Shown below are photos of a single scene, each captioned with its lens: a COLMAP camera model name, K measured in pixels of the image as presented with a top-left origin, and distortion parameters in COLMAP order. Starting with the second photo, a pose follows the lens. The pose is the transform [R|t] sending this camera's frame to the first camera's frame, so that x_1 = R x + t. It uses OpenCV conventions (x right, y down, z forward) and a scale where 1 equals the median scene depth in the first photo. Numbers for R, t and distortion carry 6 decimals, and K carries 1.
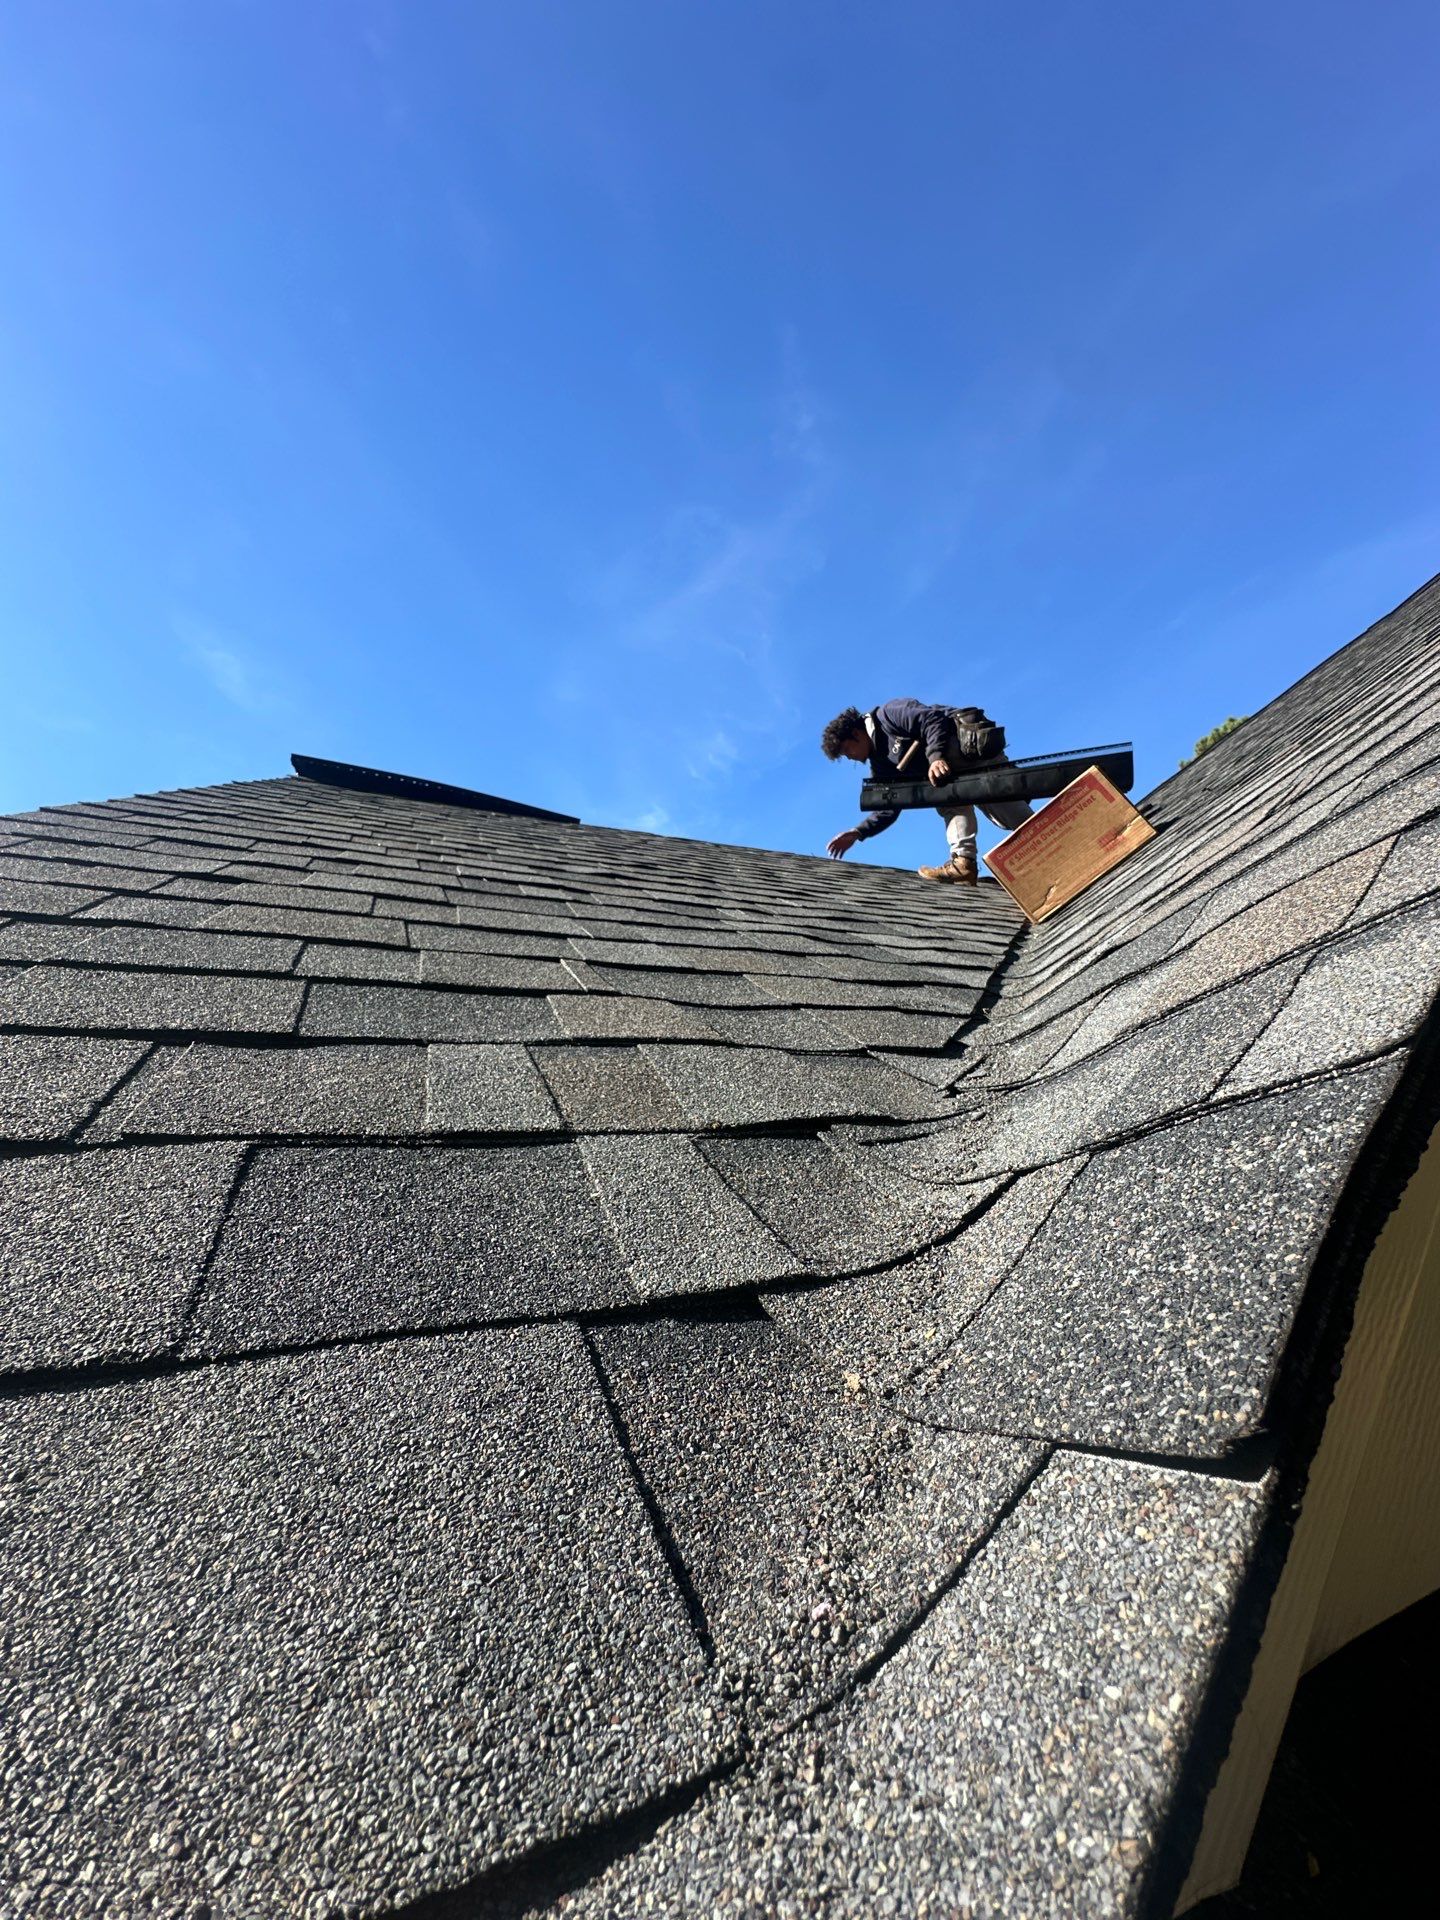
lens RADIAL K [[772.4, 0, 720.3], [0, 772.4, 956.8], [0, 0, 1]] dist [-0.007657, 0.001838]
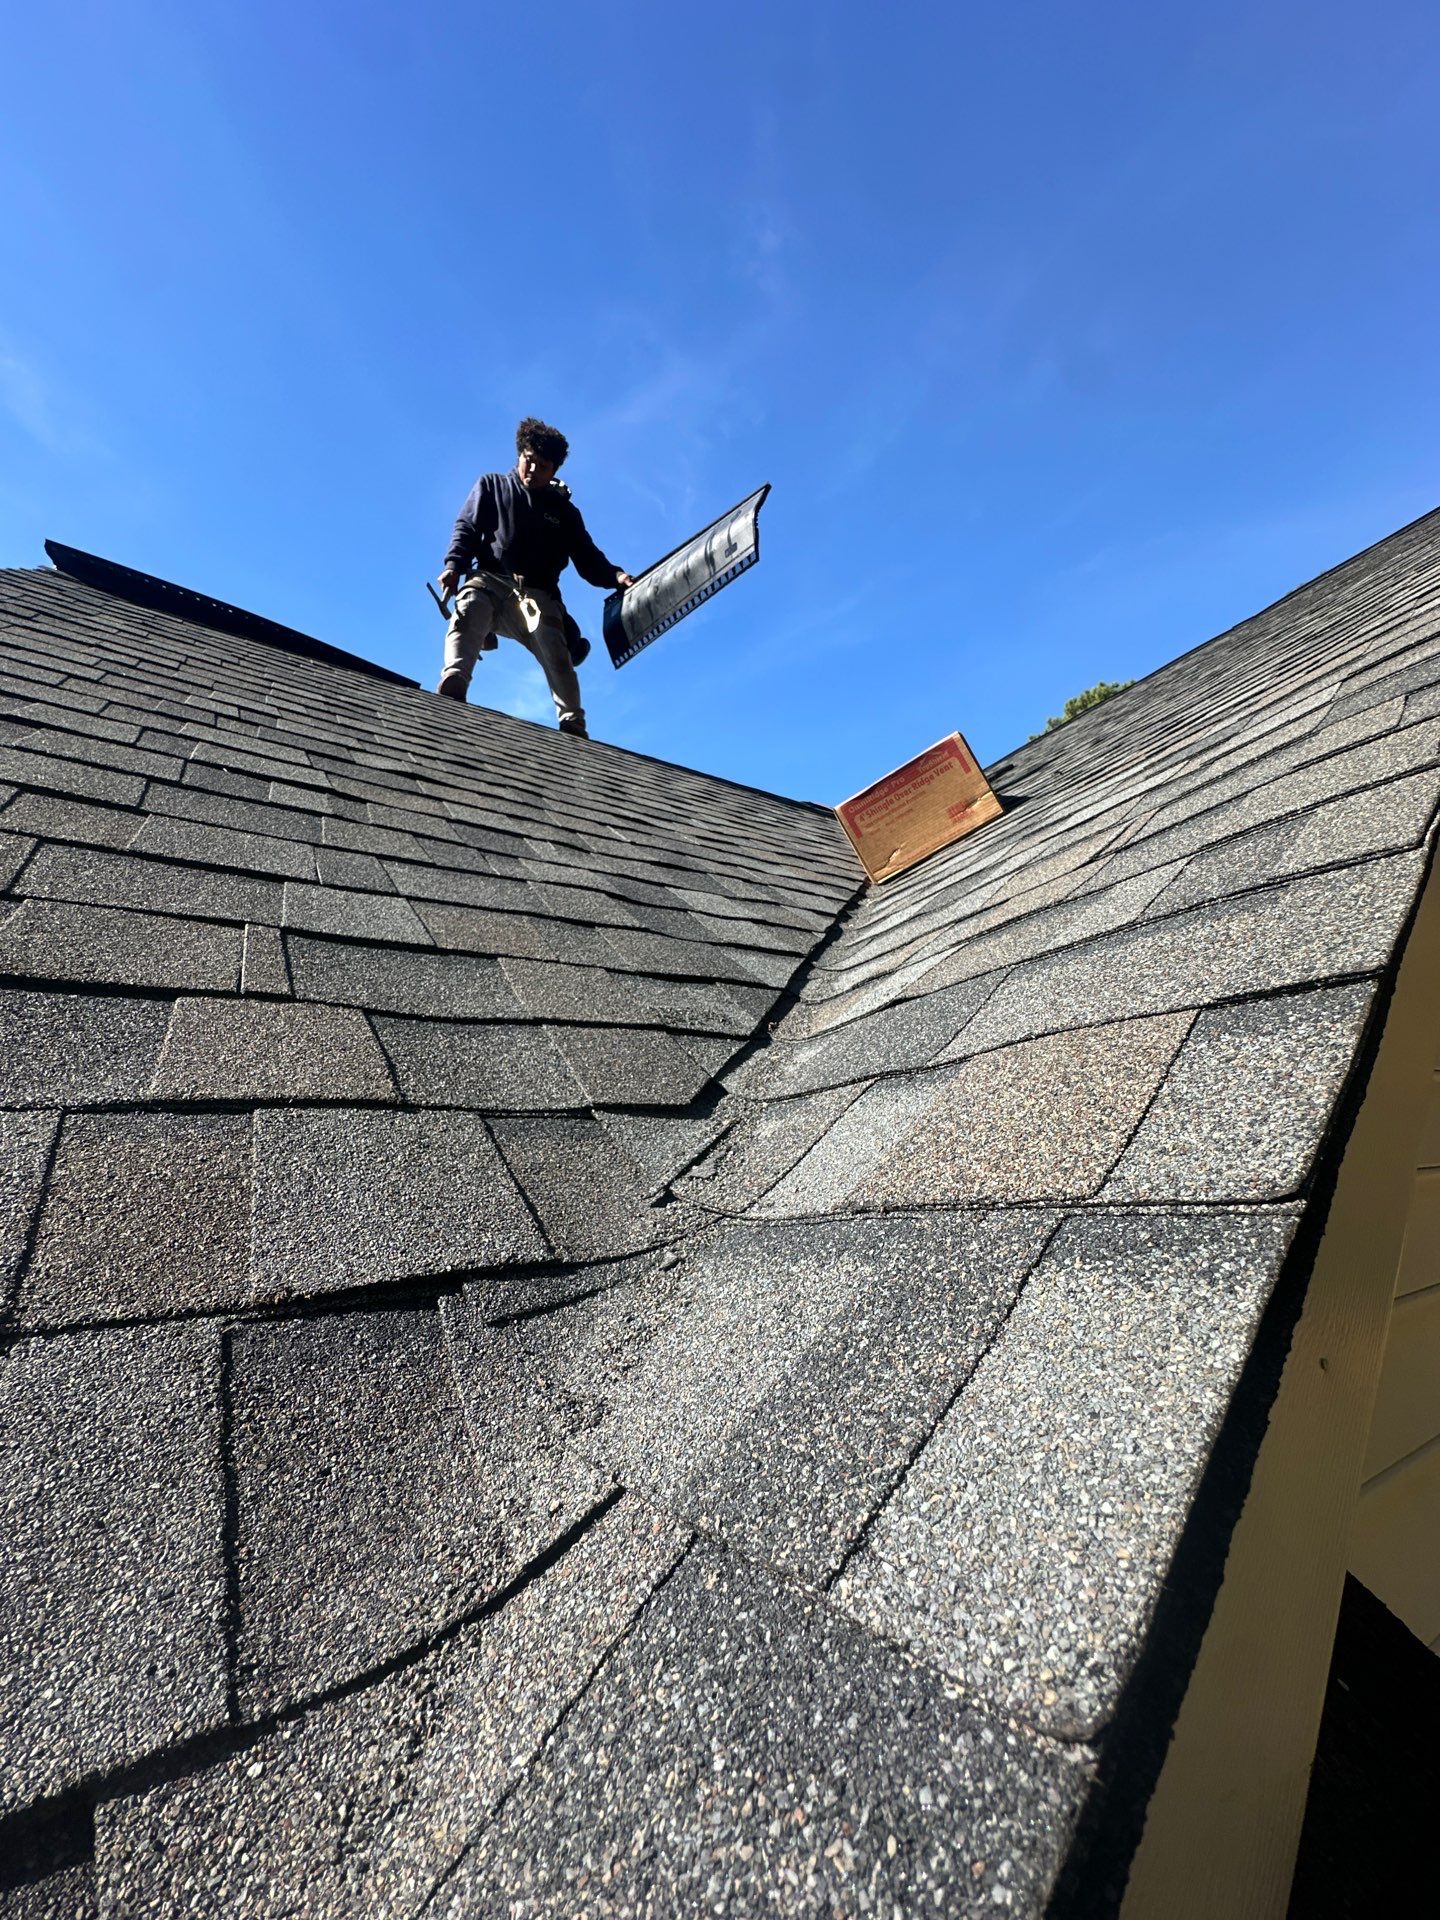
lens RADIAL K [[772.4, 0, 720.1], [0, 772.4, 961.2], [0, 0, 1]] dist [-0.007657, 0.001838]
pose [[0.976862, 0.110483, 0.183125, 0.210231], [-0.135476, 0.982202, 0.130097, -0.216456], [-0.165493, -0.151896, 0.974443, 0.268248]]
